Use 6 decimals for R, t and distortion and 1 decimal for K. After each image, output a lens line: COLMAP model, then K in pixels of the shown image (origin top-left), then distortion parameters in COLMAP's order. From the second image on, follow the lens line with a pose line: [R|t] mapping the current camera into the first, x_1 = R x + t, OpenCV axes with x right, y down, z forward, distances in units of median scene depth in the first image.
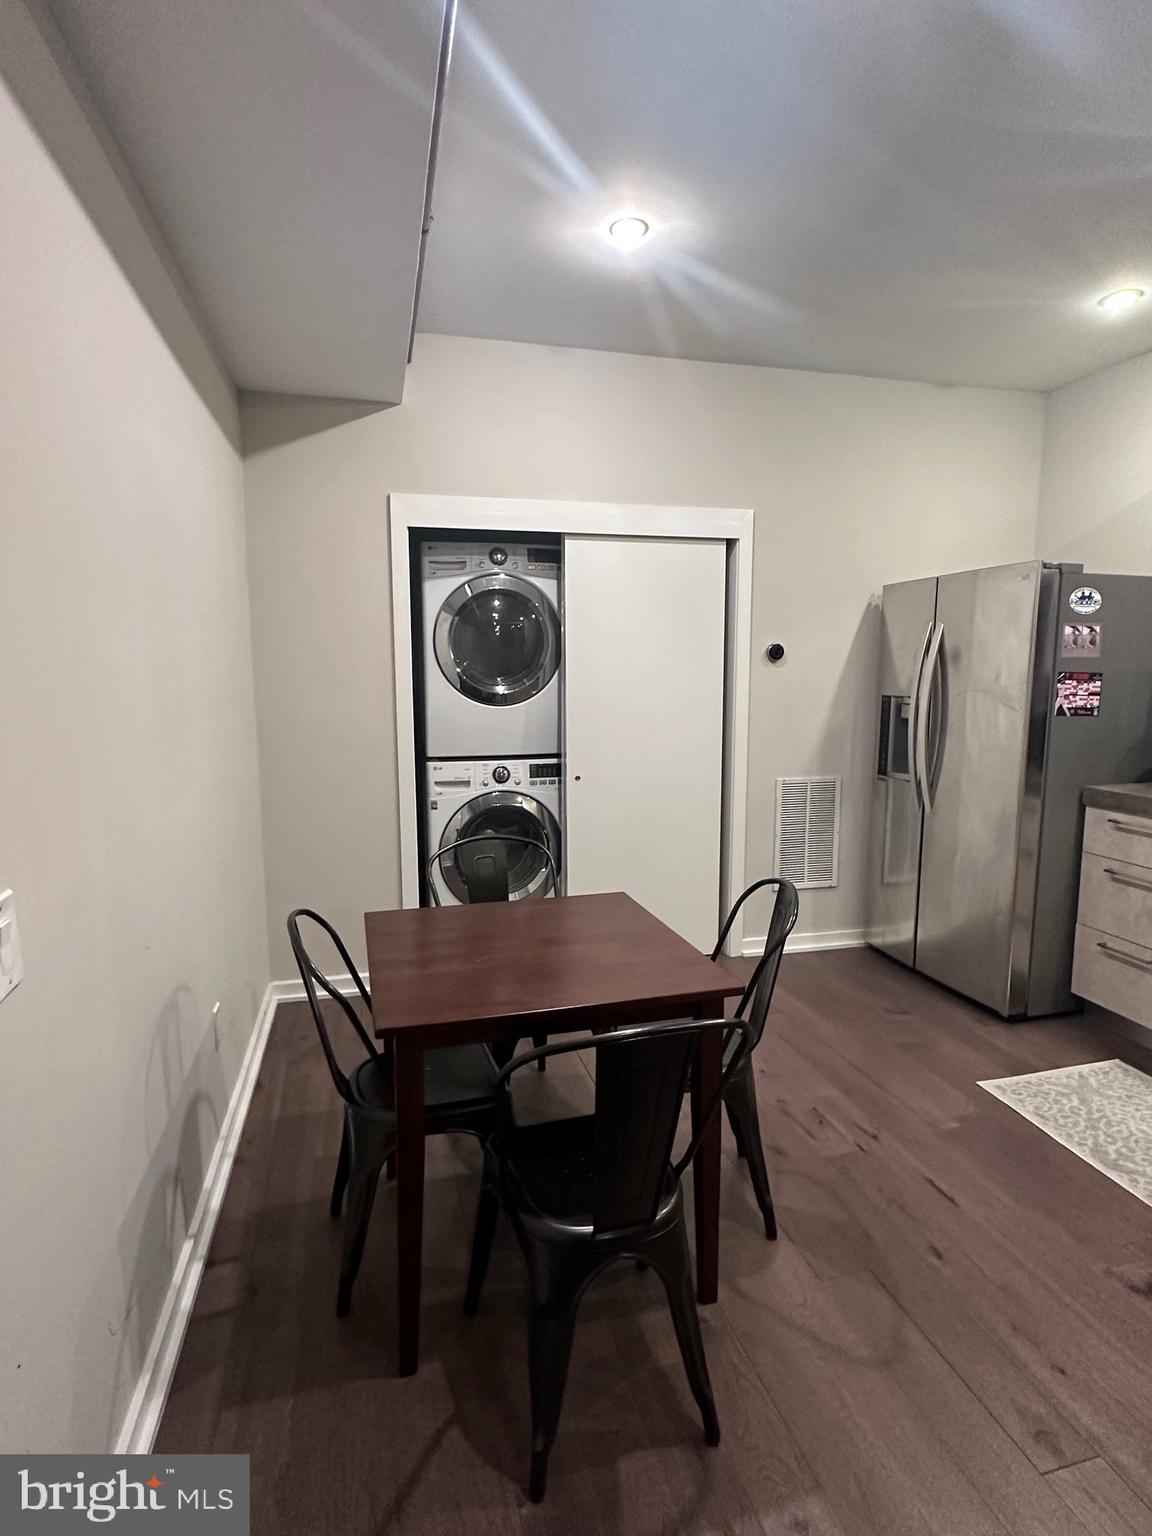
lens RADIAL K [[791.2, 0, 575.5], [0, 791.2, 770.0], [0, 0, 1]] dist [-0.001533, 0.000157]
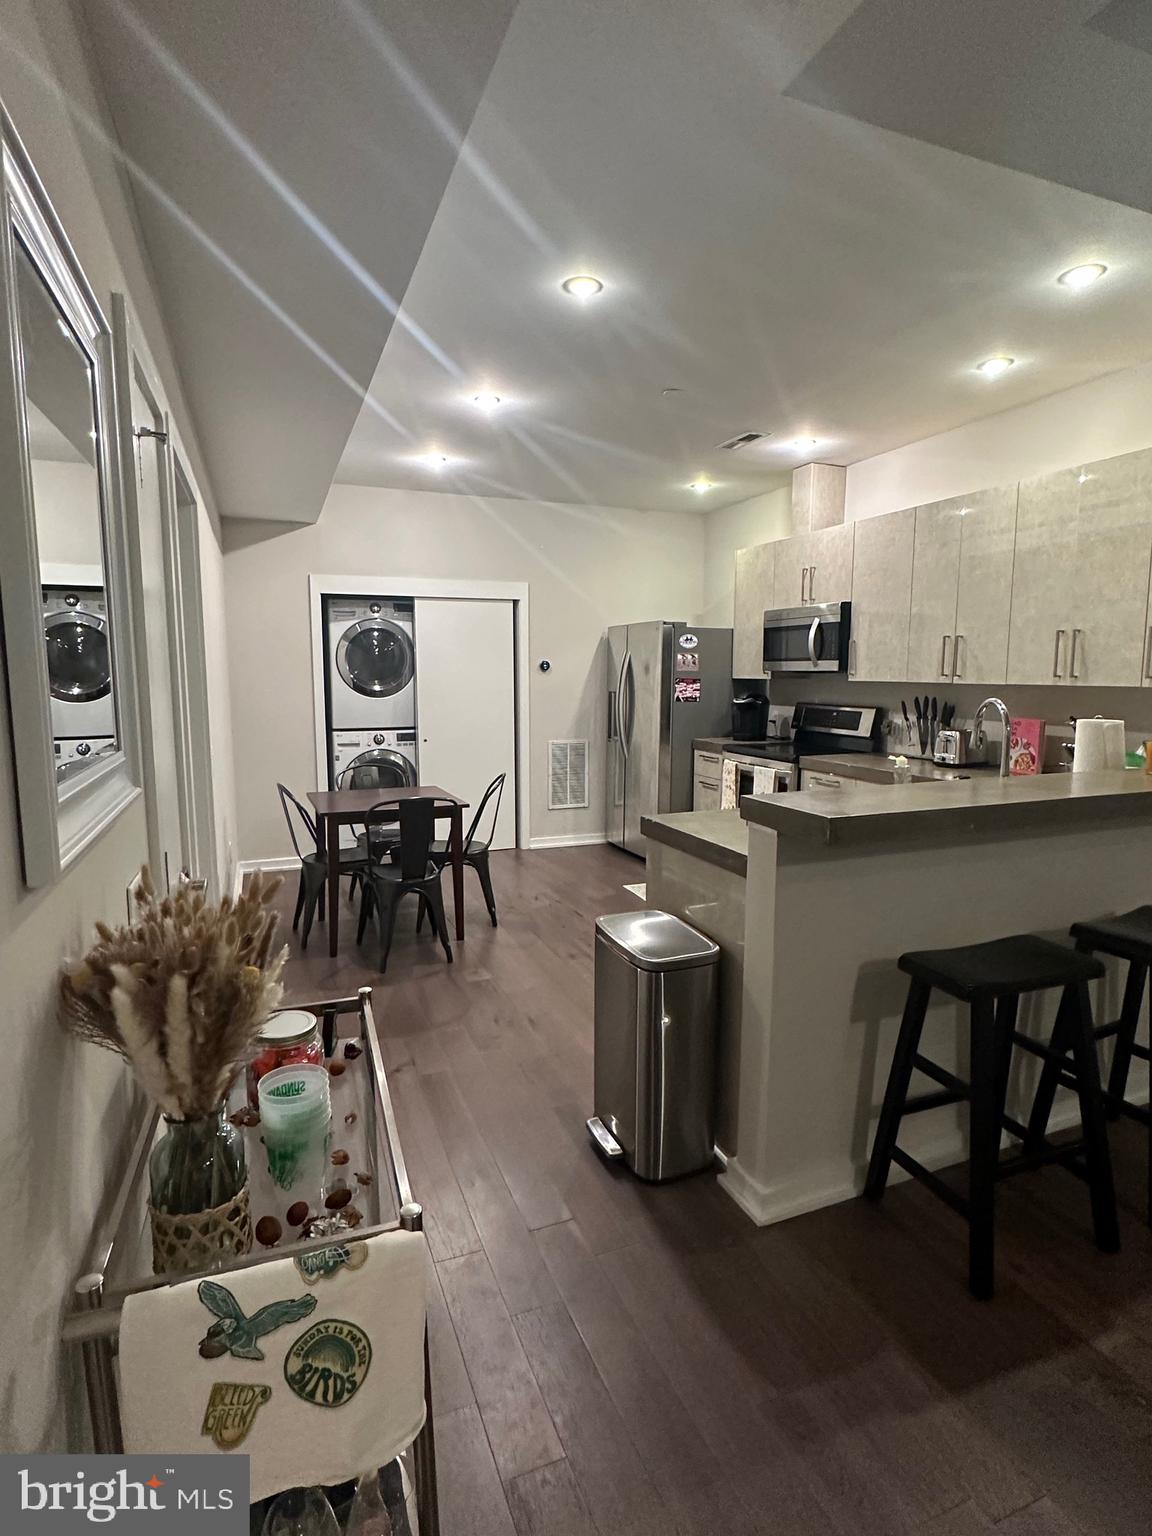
lens RADIAL K [[791.2, 0, 575.6], [0, 791.2, 766.9], [0, 0, 1]] dist [-0.001533, 0.000157]
pose [[0.991989, -0.011821, 0.125769, 0.123753], [0.012719, 0.999899, -0.006341, 0.092841], [-0.125681, 0.007890, 0.992039, -0.813659]]
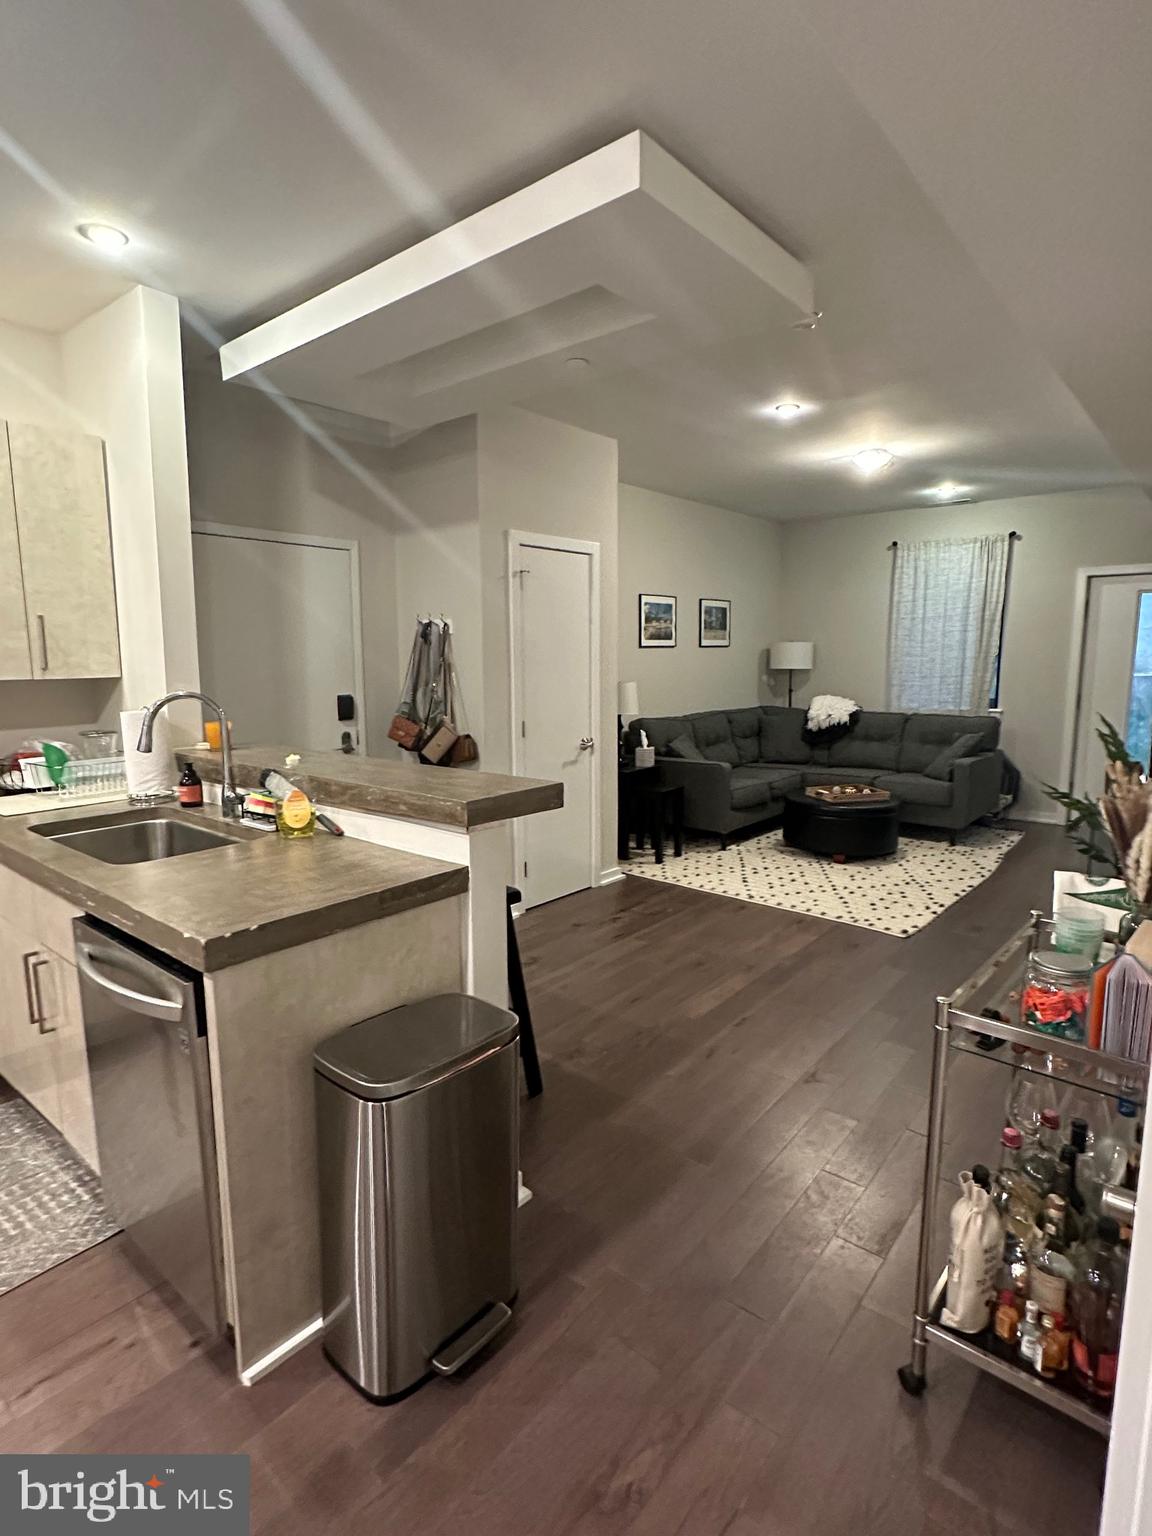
lens RADIAL K [[791.2, 0, 577.0], [0, 791.2, 769.2], [0, 0, 1]] dist [-0.001533, 0.000157]
pose [[-0.580790, -0.111543, 0.806375, -0.187550], [0.113005, 0.969930, 0.215558, -0.031659], [-0.806172, 0.216318, -0.550721, 0.107954]]
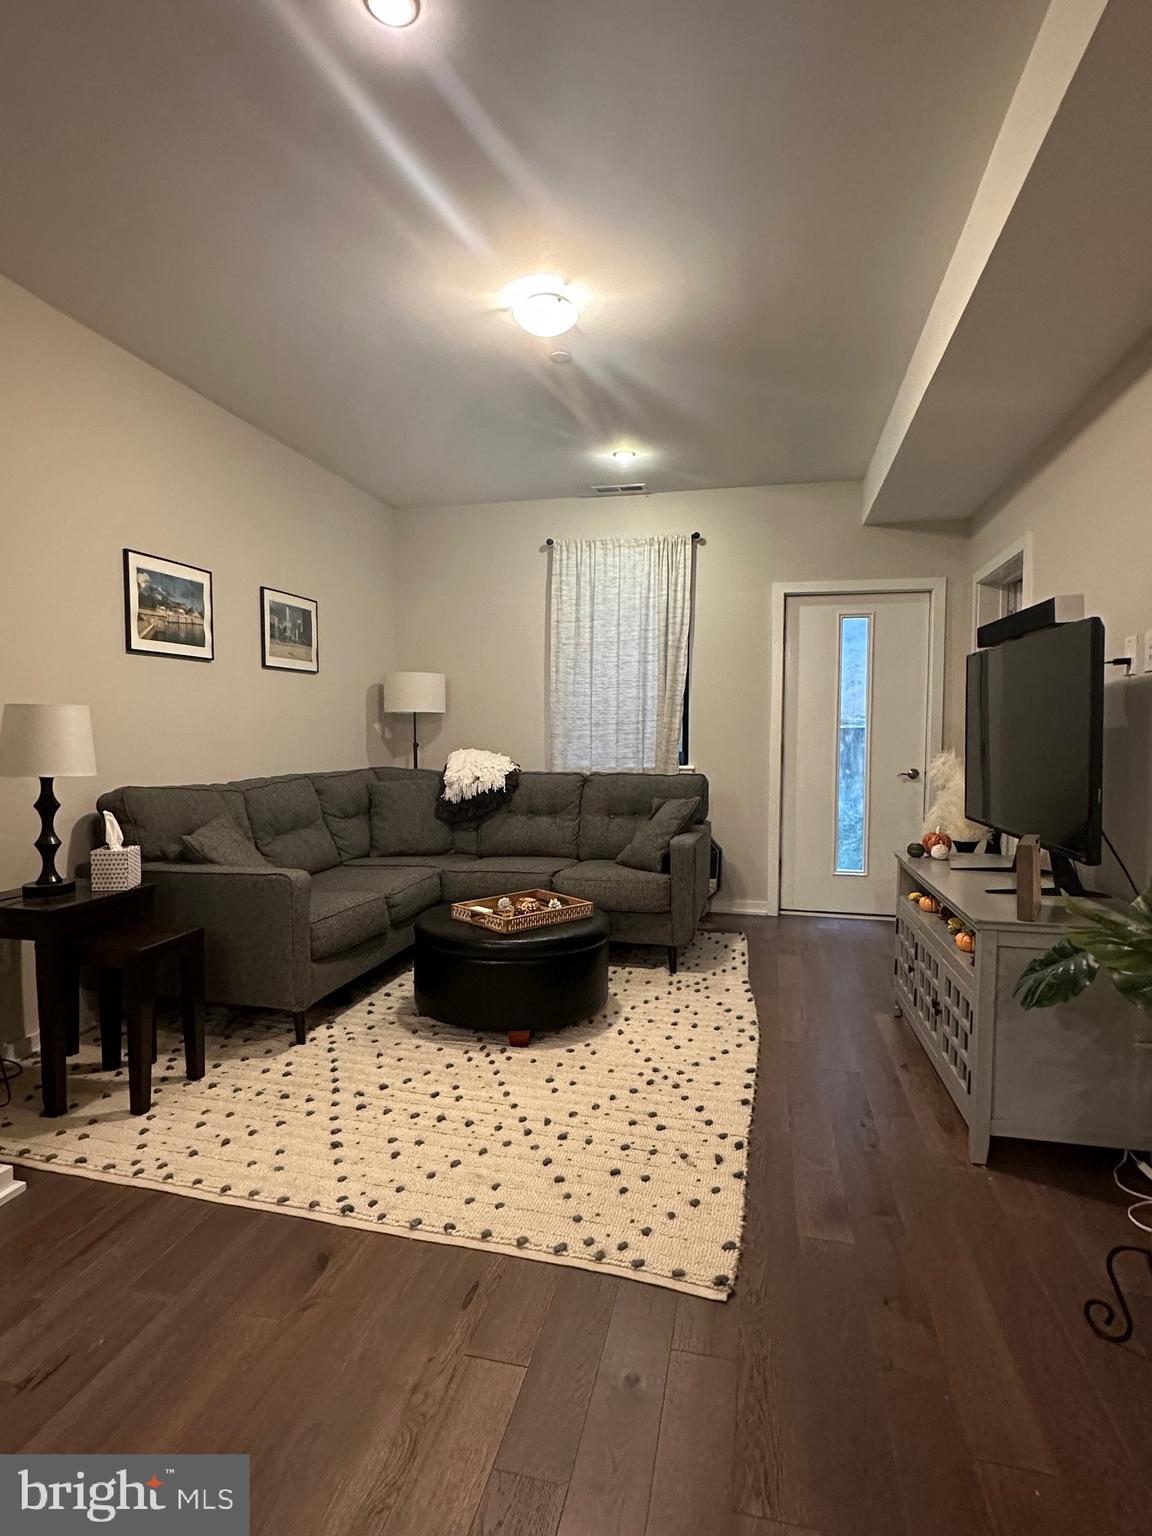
lens RADIAL K [[791.2, 0, 573.4], [0, 791.2, 768.7], [0, 0, 1]] dist [-0.001533, 0.000157]
pose [[-0.883514, -0.024505, 0.467762, 0.375334], [0.058536, 0.985026, 0.162167, 0.139382], [-0.464732, 0.170658, -0.868850, -0.546780]]
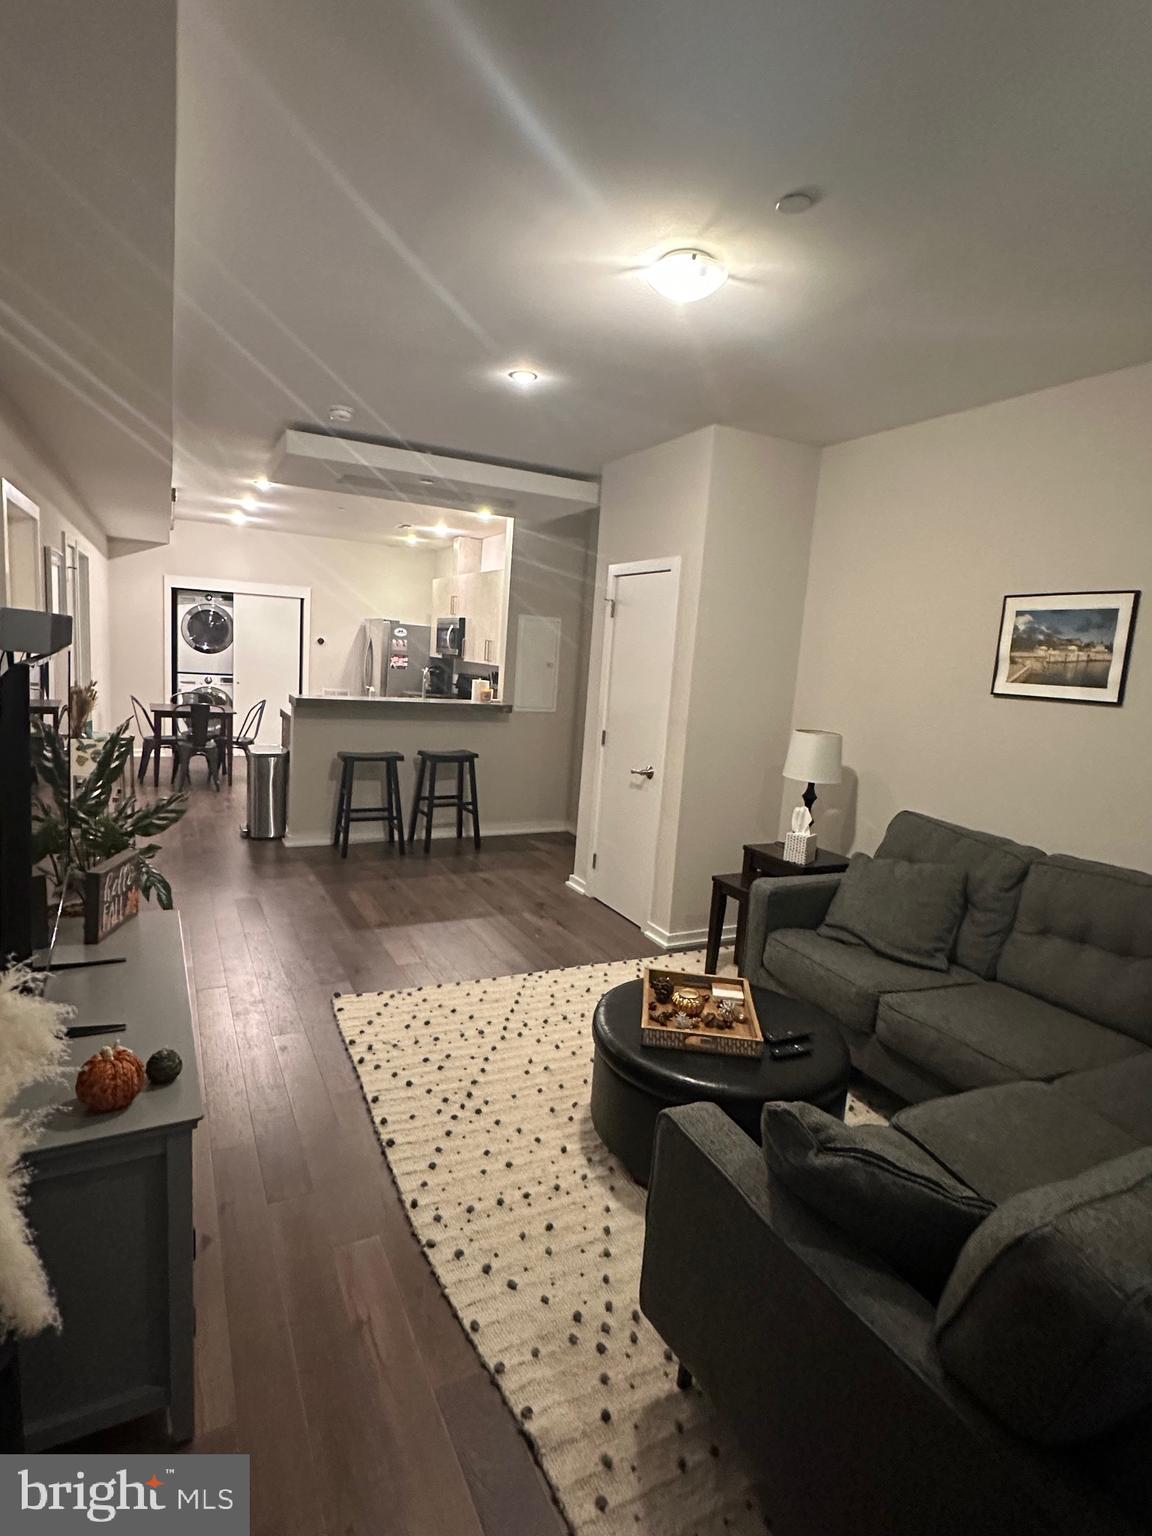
lens RADIAL K [[791.2, 0, 574.2], [0, 791.2, 765.8], [0, 0, 1]] dist [-0.001533, 0.000157]
pose [[0.973416, 0.035916, 0.226211, 0.592045], [-0.041214, 0.998975, 0.018741, 0.222325], [-0.225306, -0.027566, 0.973898, -2.153521]]
